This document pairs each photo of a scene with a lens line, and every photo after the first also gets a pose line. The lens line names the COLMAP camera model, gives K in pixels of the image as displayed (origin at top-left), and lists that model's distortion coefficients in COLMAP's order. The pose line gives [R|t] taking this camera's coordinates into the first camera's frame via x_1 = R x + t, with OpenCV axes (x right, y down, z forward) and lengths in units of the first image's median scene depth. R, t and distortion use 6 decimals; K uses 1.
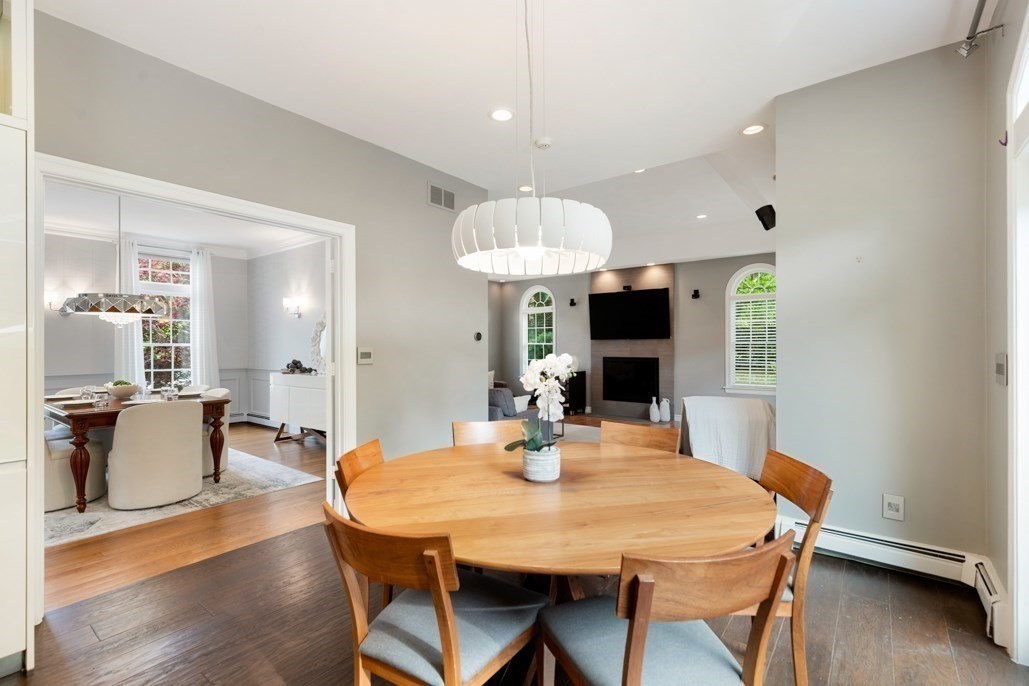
lens RADIAL K [[458.9, 0, 513.1], [0, 458.9, 343.4], [0, 0, 1]] dist [0.003227, -0.000206]
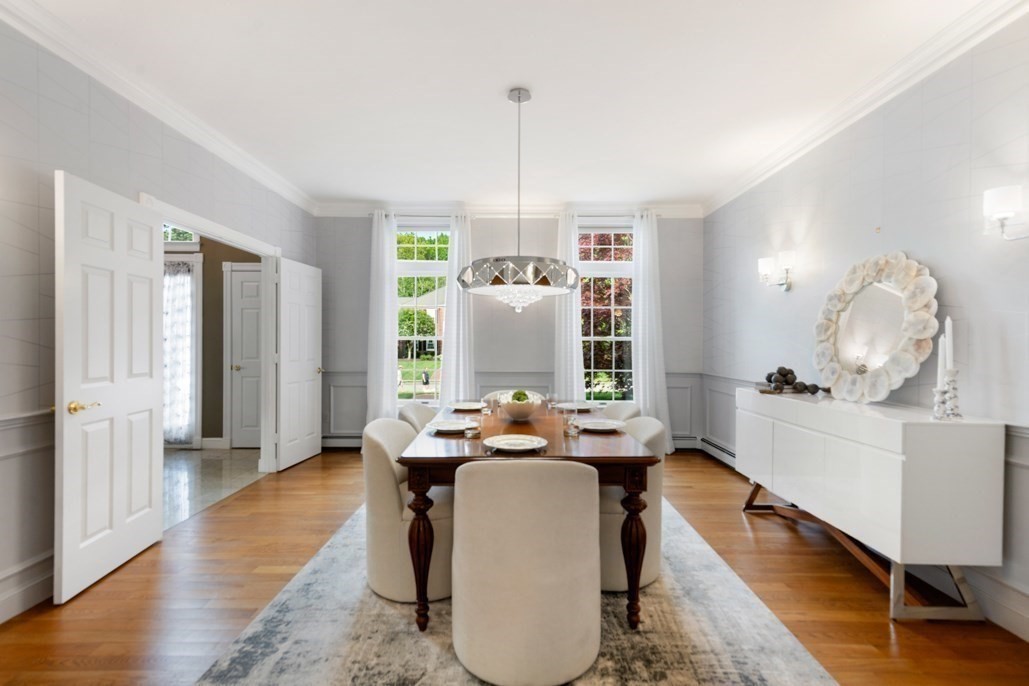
lens RADIAL K [[474.8, 0, 515.4], [0, 474.8, 345.2], [0, 0, 1]] dist [0.019656, 0.000137]
pose [[0.615665, 0.012786, -0.787904, -0.227905], [-0.003165, 0.999900, 0.013753, 0.003290], [0.788001, -0.005974, 0.615644, 0.411402]]
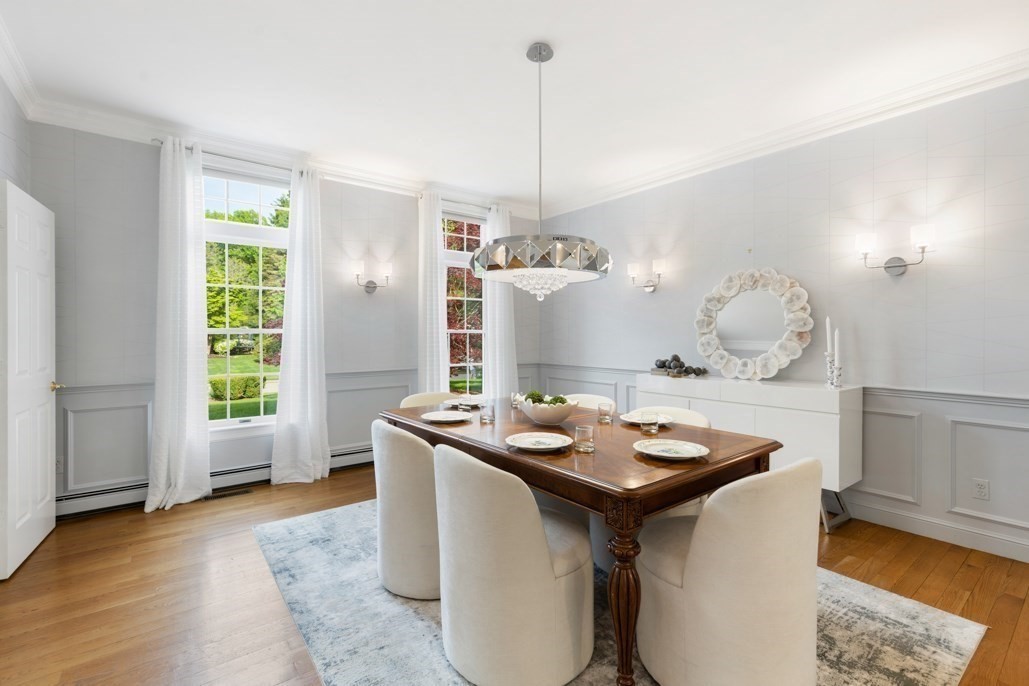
lens RADIAL K [[458.9, 0, 513.1], [0, 458.9, 343.4], [0, 0, 1]] dist [0.003227, -0.000206]
pose [[0.968272, 0.007756, -0.249779, -0.531058], [-0.001379, 0.999669, 0.025697, 0.002854], [0.249895, -0.024538, 0.967962, 0.313763]]
